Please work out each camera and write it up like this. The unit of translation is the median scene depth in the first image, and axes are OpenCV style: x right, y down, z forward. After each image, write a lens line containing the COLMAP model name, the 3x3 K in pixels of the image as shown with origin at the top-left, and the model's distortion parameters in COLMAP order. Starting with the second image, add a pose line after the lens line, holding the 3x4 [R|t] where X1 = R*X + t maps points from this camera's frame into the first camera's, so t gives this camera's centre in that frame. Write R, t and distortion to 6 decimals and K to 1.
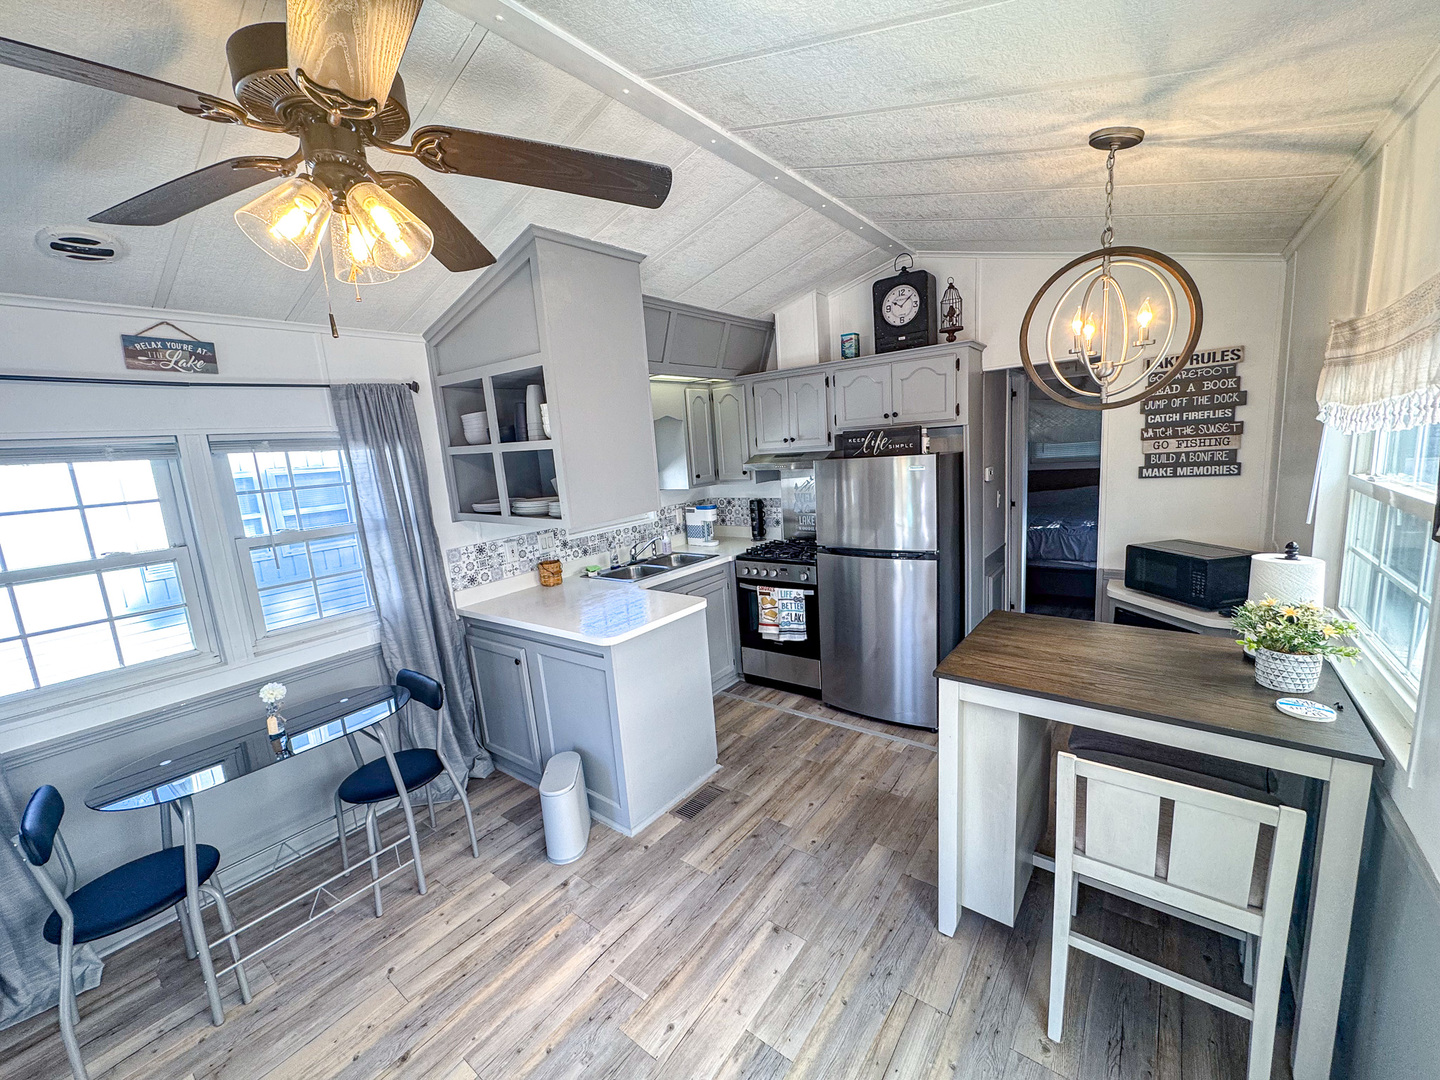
lens RADIAL K [[572.5, 0, 720.0], [0, 572.5, 538.5], [0, 0, 1]] dist [-0.003232, -0.000137]
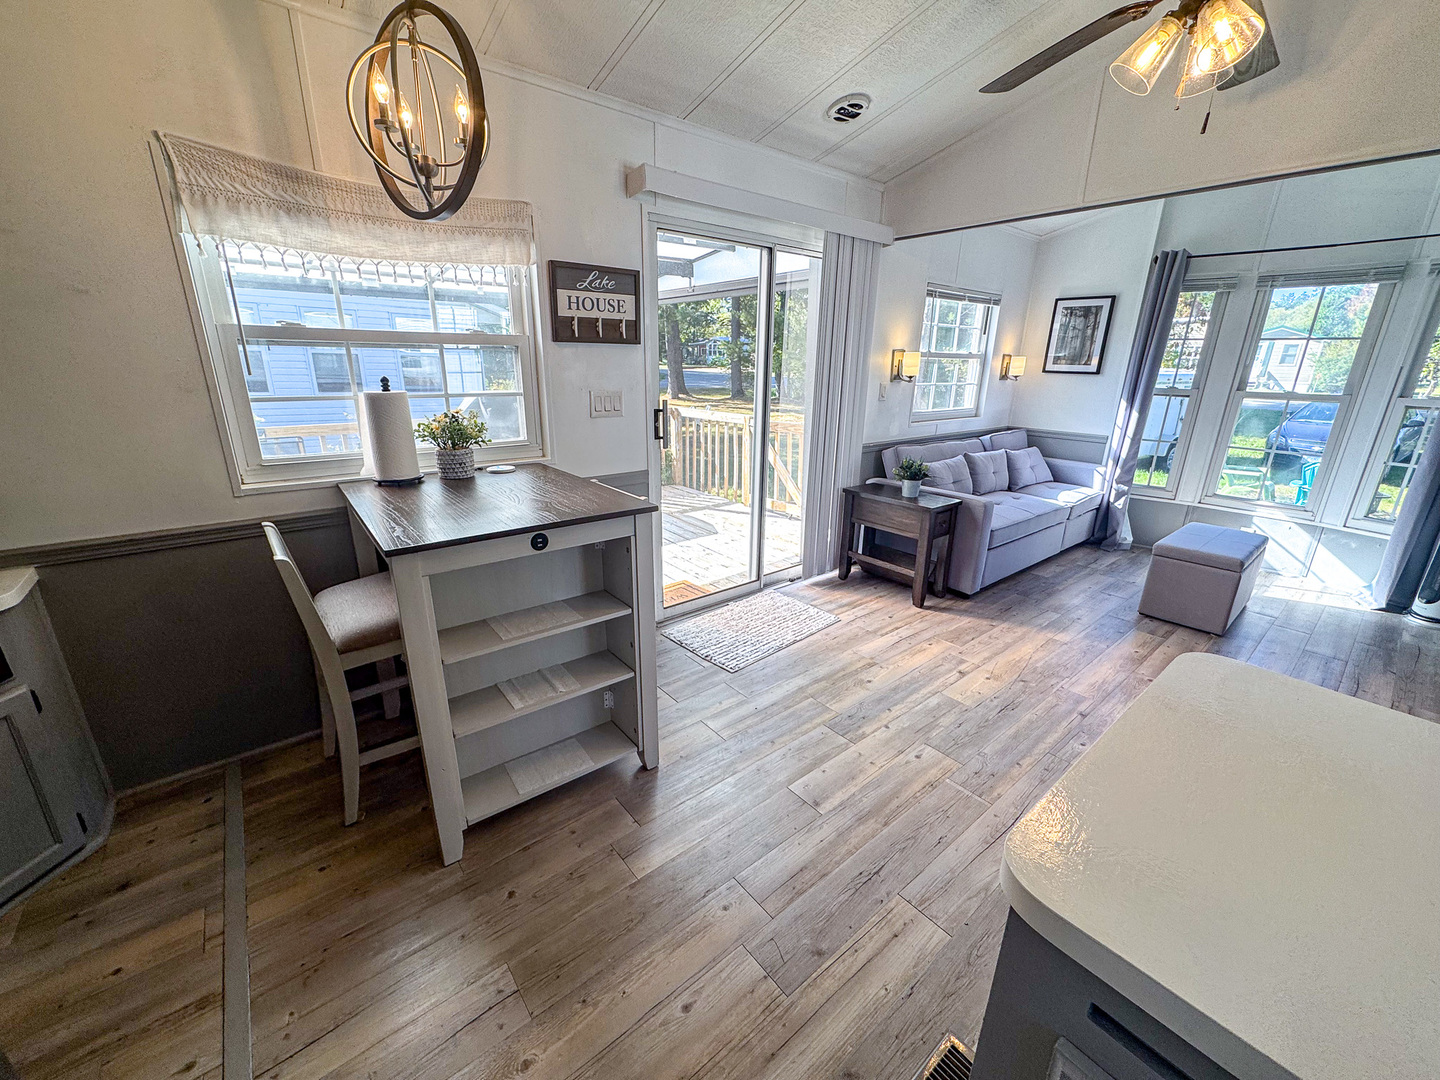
lens RADIAL K [[572.5, 0, 718.8], [0, 572.5, 539.2], [0, 0, 1]] dist [-0.003232, -0.000137]
pose [[-0.970943, -0.015999, 0.238775, 0.025514], [0.091174, 0.897781, 0.430902, -0.078001], [-0.221262, 0.440151, -0.870236, 1.147641]]
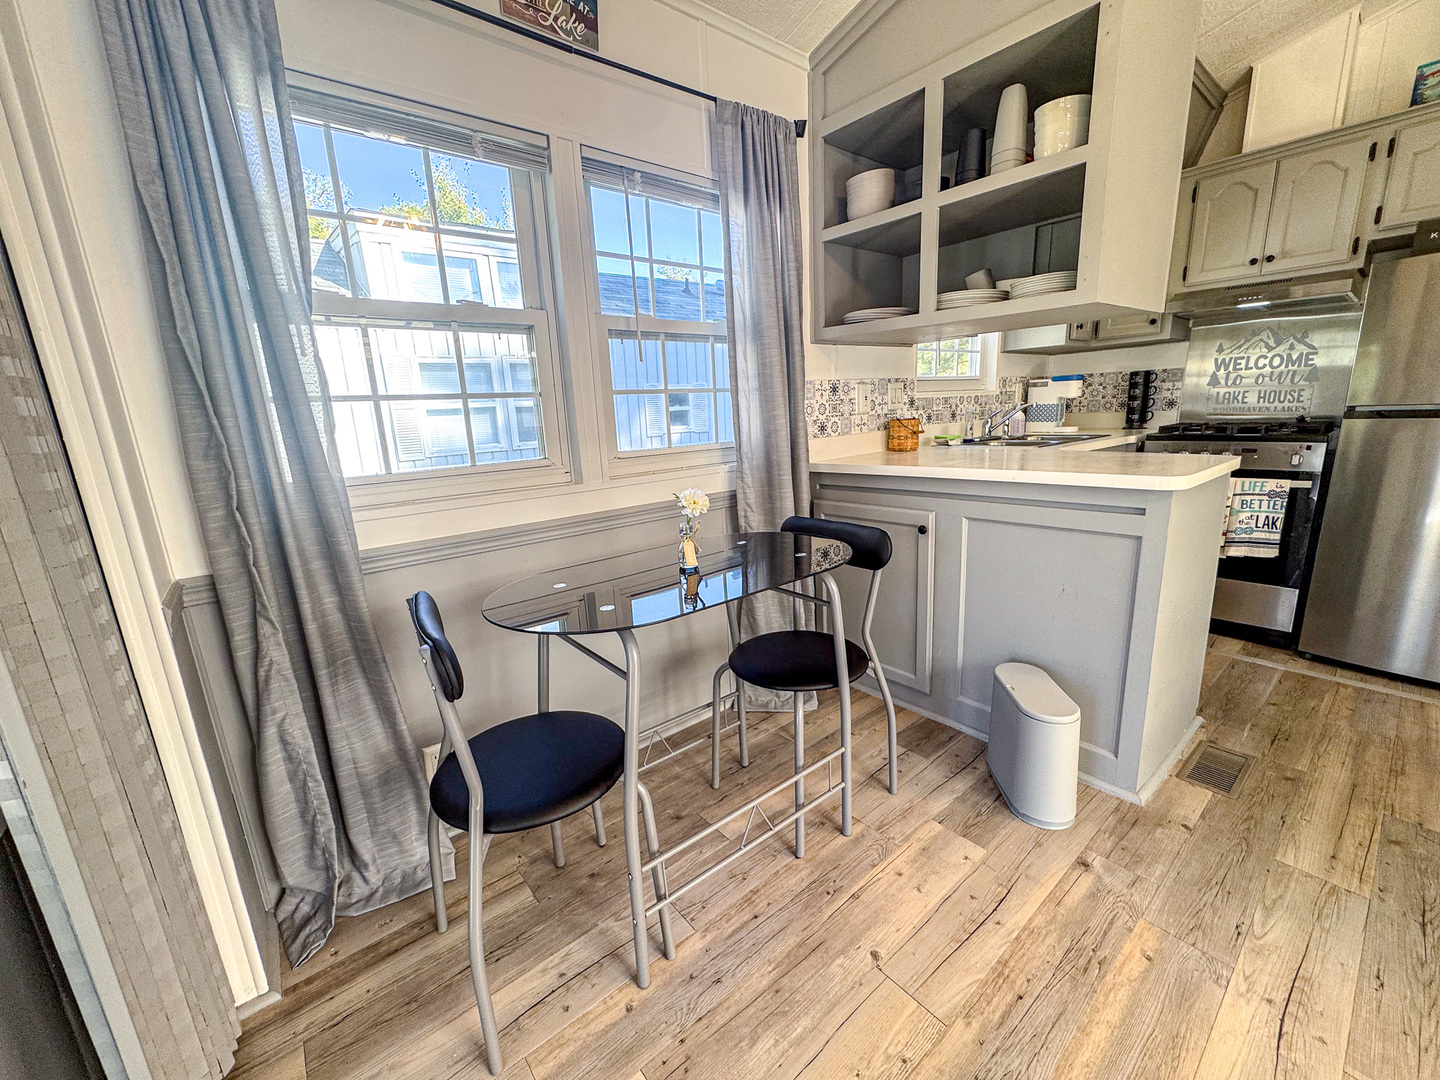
lens RADIAL K [[572.5, 0, 718.2], [0, 572.5, 538.1], [0, 0, 1]] dist [-0.003232, -0.000137]
pose [[0.972139, 0.079280, -0.220592, -0.433165], [-0.062835, 0.994764, 0.080606, 0.181725], [0.225827, -0.064499, 0.972030, 0.263692]]
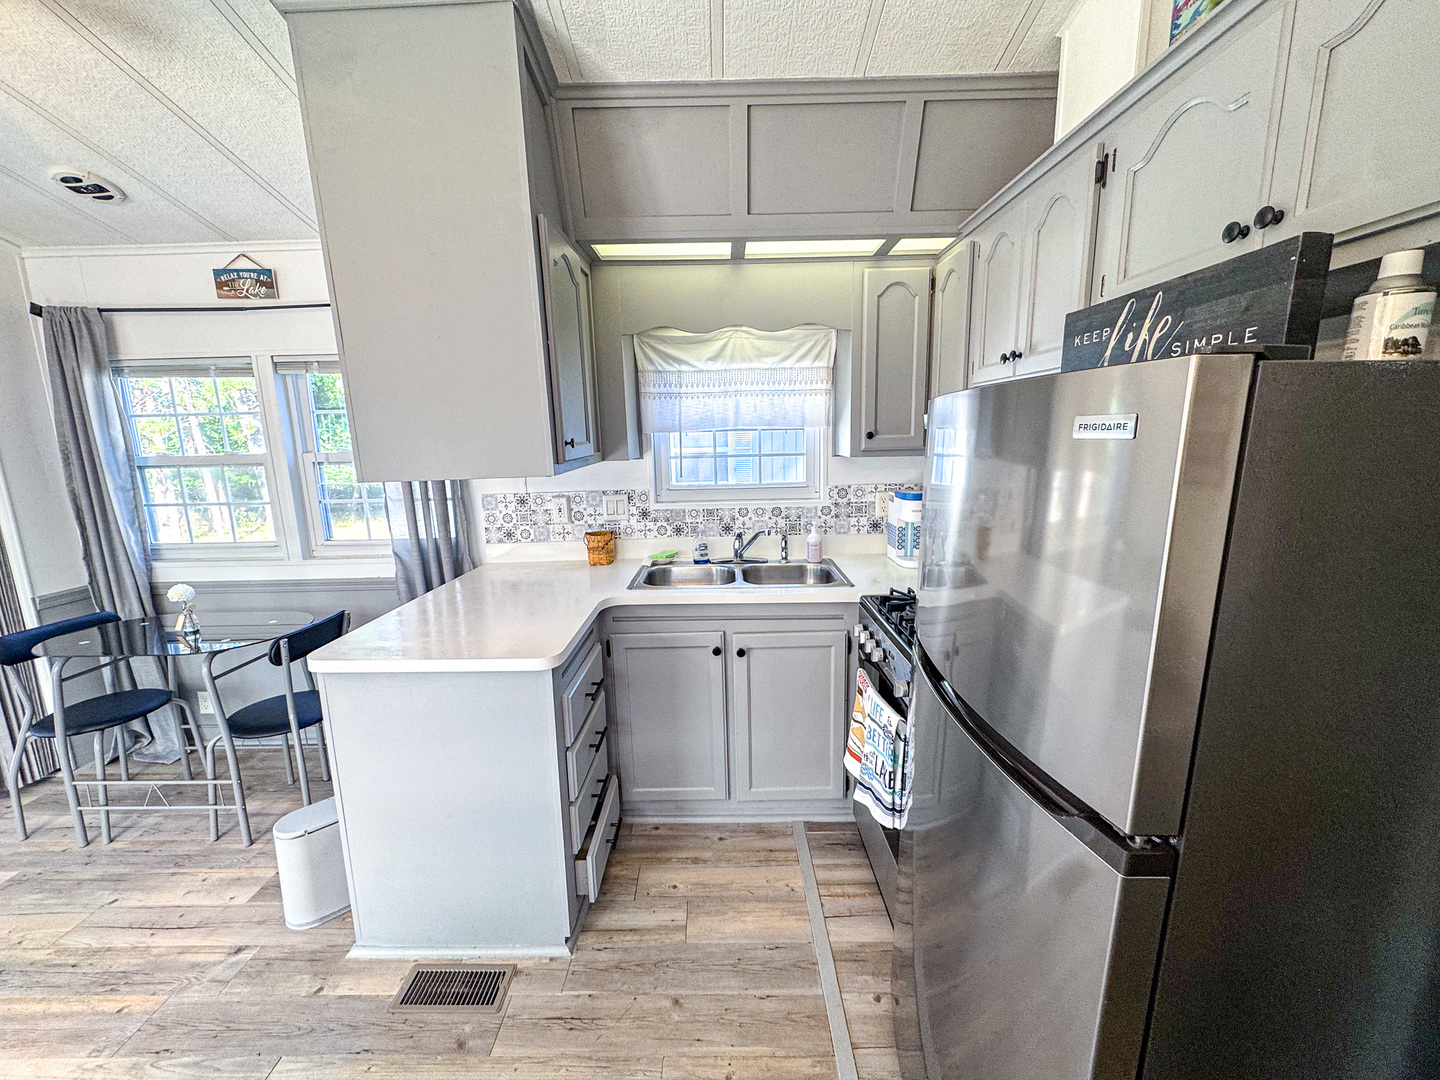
lens RADIAL K [[572.5, 0, 719.8], [0, 572.5, 537.9], [0, 0, 1]] dist [-0.003232, -0.000137]
pose [[0.606182, 0.200320, -0.769685, 0.452954], [-0.153173, 0.979048, 0.134175, -0.092911], [0.780437, 0.036560, 0.624165, 0.795830]]
